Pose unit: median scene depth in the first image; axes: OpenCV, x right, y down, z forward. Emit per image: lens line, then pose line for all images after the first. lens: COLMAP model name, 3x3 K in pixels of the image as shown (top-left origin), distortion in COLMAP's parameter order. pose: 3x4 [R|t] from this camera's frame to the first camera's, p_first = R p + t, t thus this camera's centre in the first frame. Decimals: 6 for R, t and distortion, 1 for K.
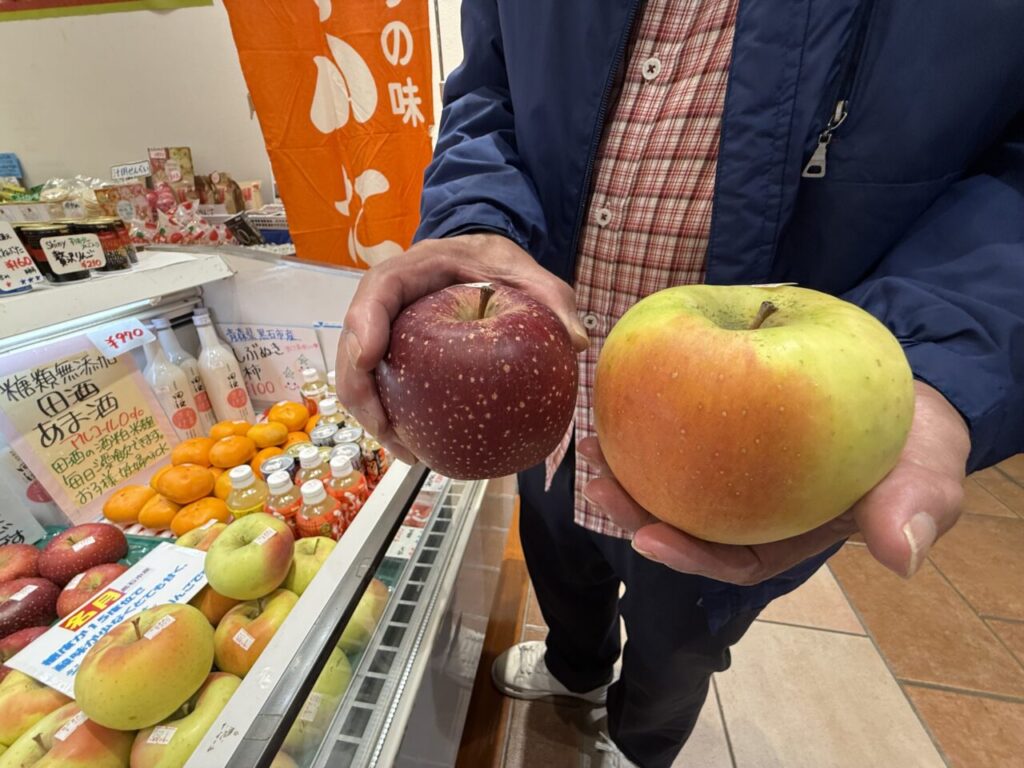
lens RADIAL K [[410.5, 0, 519.7], [0, 410.5, 386.2], [0, 0, 1]] dist [-0.000764, 0.000103]
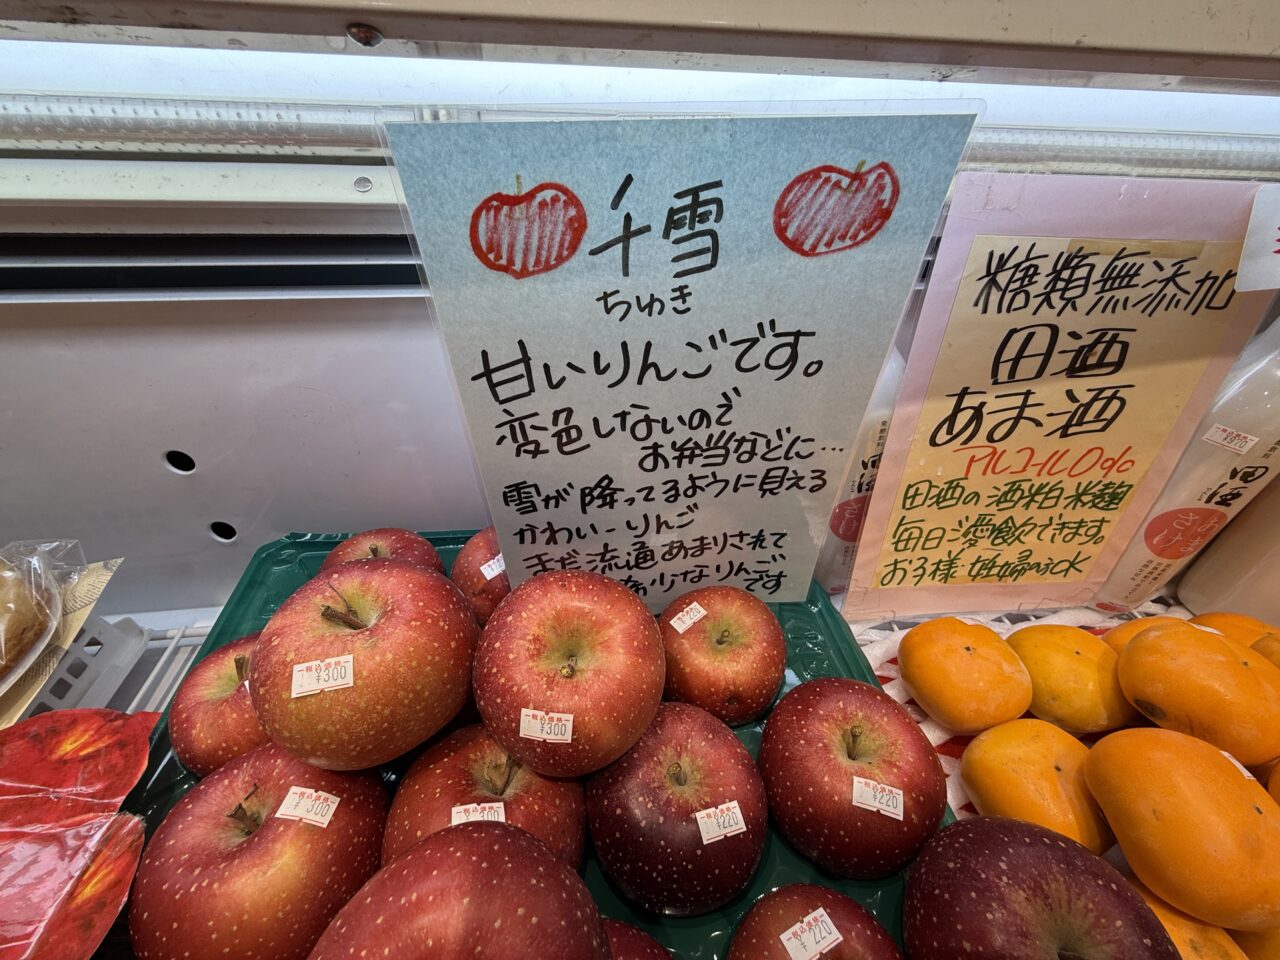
lens RADIAL K [[513.1, 0, 636.8], [0, 513.1, 481.5], [0, 0, 1]] dist [-0.000764, 0.000103]
pose [[0.268872, 0.567243, -0.778424, -0.792495], [-0.457885, 0.786297, 0.414824, 0.097631], [0.847378, 0.244894, 0.471145, 0.510339]]
